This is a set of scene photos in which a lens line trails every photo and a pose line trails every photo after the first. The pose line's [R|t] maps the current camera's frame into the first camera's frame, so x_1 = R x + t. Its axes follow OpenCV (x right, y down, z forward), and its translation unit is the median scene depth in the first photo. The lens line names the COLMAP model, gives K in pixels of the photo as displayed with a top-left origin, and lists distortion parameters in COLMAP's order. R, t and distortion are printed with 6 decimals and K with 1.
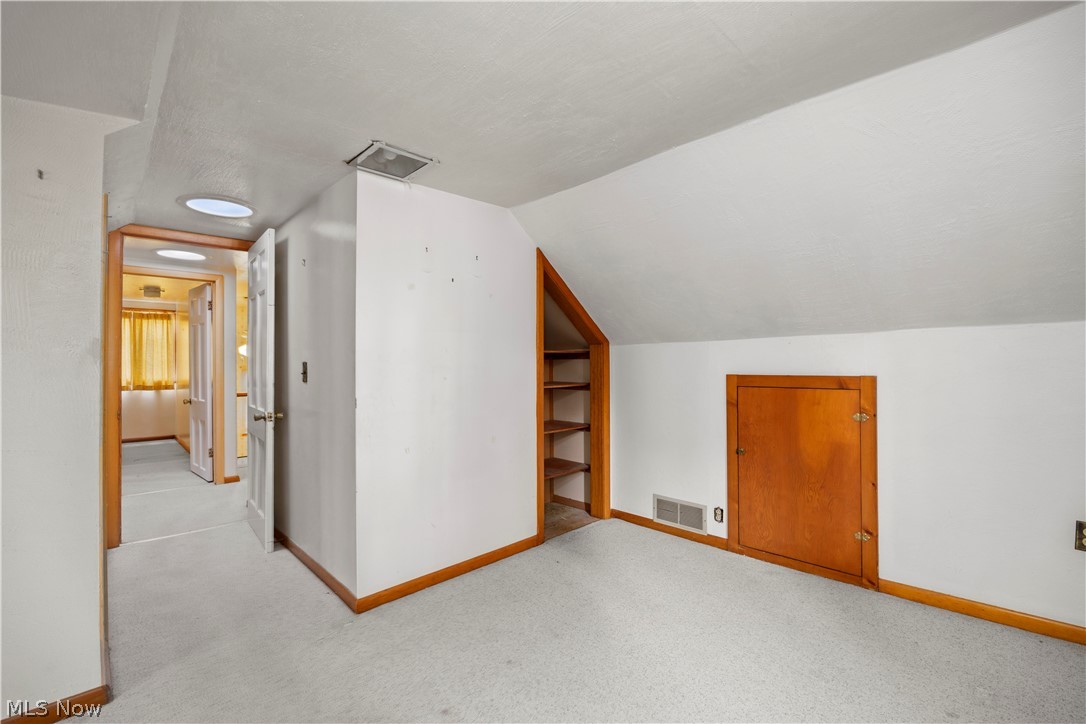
lens RADIAL K [[467.3, 0, 540.3], [0, 467.3, 363.0], [0, 0, 1]] dist [-0.020681, 0.000683]
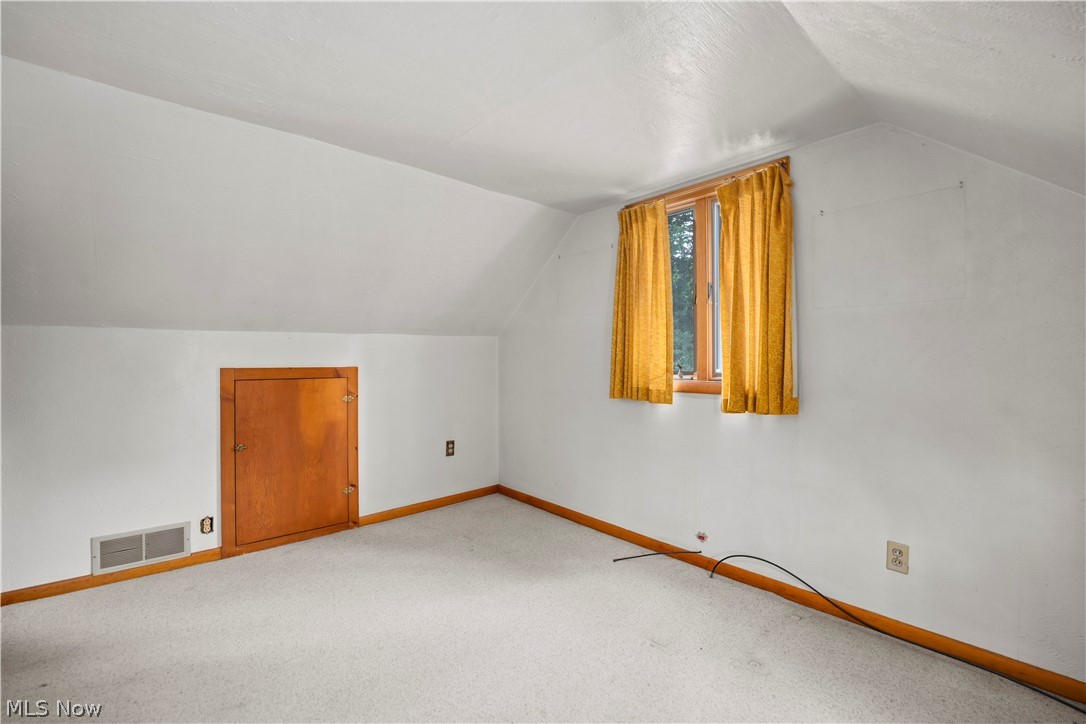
lens RADIAL K [[467.3, 0, 548.0], [0, 467.3, 360.4], [0, 0, 1]] dist [-0.020681, 0.000683]
pose [[0.052130, 0.002693, 0.998637, -0.494235], [-0.004994, 0.999985, -0.002436, 0.009006], [-0.998628, -0.004860, 0.052143, 0.317368]]
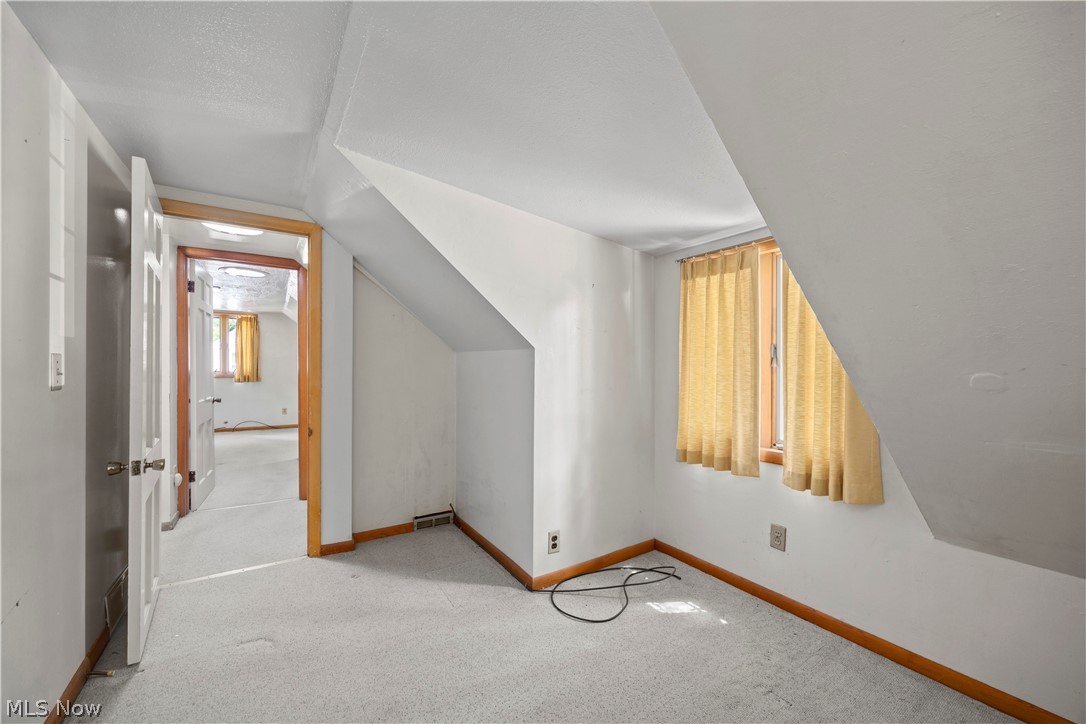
lens RADIAL K [[433.3, 0, 547.6], [0, 433.3, 367.5], [0, 0, 1]] dist [0.001394, -0.000848]
pose [[-0.977994, -0.002270, 0.208623, -2.304970], [-0.002274, 0.999997, 0.000221, -0.002068], [-0.208623, -0.000258, -0.977996, 2.542598]]
